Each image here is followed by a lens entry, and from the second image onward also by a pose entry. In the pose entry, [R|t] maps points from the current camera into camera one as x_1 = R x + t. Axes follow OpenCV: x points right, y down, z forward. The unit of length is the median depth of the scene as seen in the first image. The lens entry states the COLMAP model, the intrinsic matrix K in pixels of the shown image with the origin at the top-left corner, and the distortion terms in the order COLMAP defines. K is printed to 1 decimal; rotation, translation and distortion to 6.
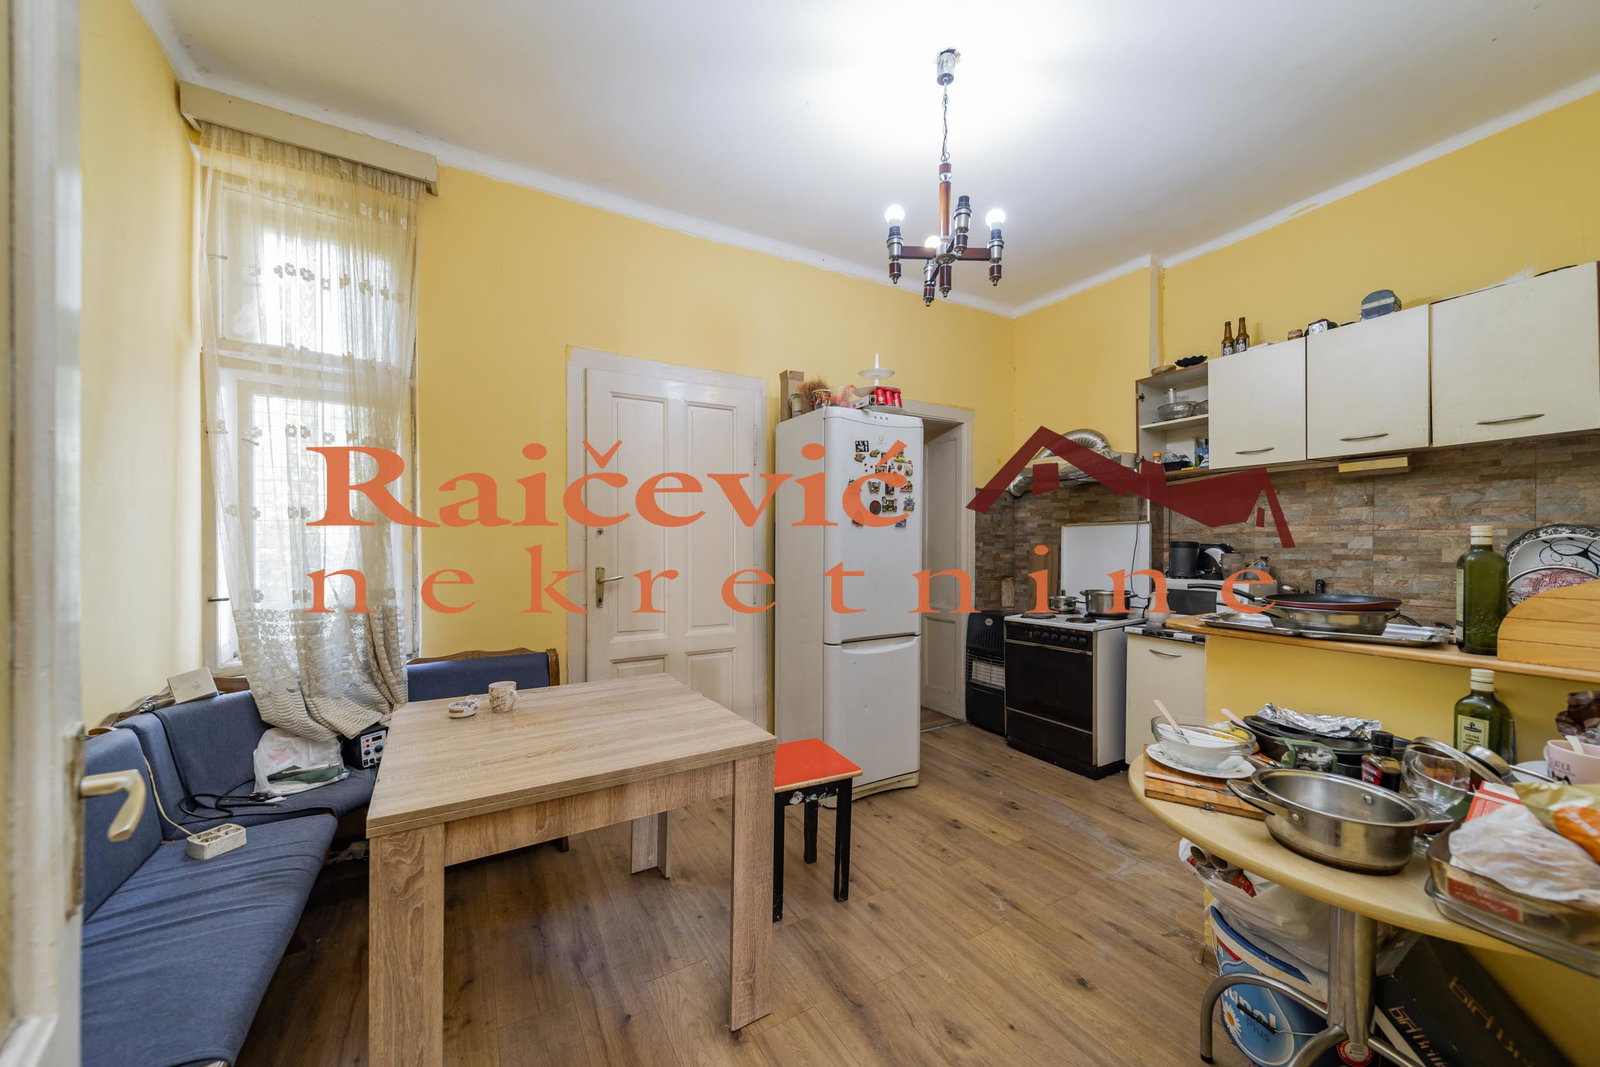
lens RADIAL K [[566.3, 0, 802.1], [0, 566.3, 540.5], [0, 0, 1]] dist [0.002436, -0.001329]
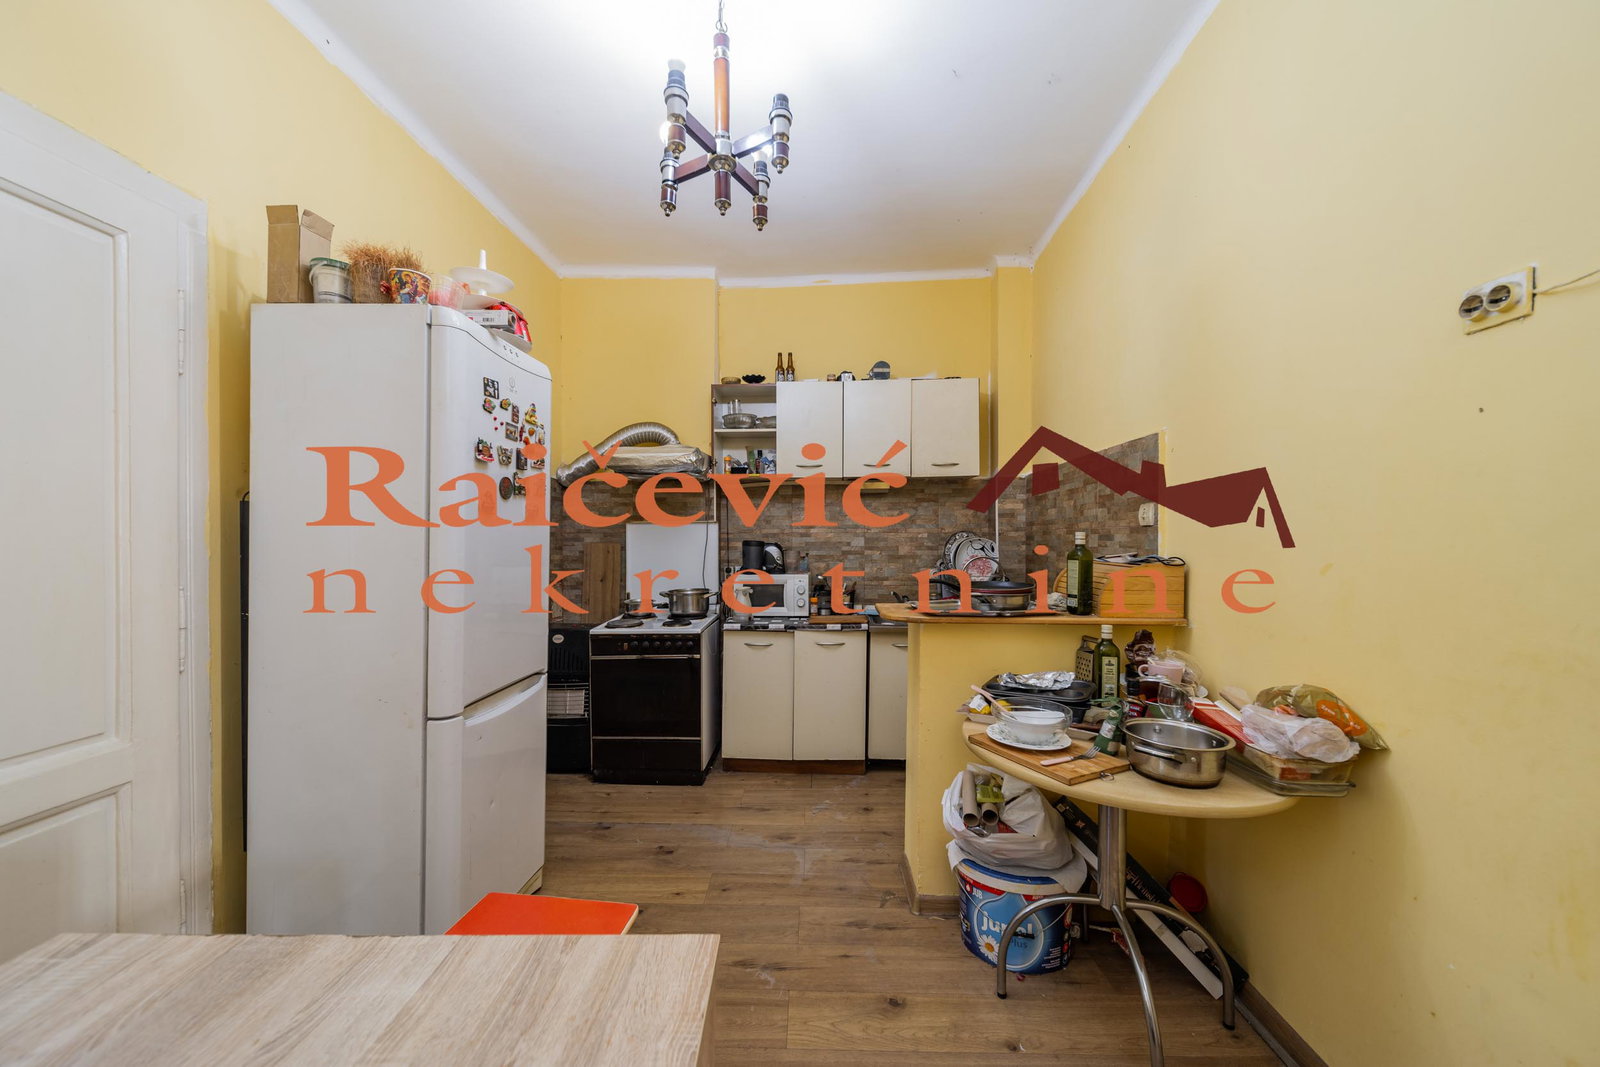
lens RADIAL K [[566.3, 0, 803.3], [0, 566.3, 541.5], [0, 0, 1]] dist [0.002436, -0.001329]
pose [[0.536116, -0.001026, 0.844144, -0.227768], [-0.004376, 0.999982, 0.003995, -0.001308], [-0.844133, -0.005836, 0.536102, 0.357811]]
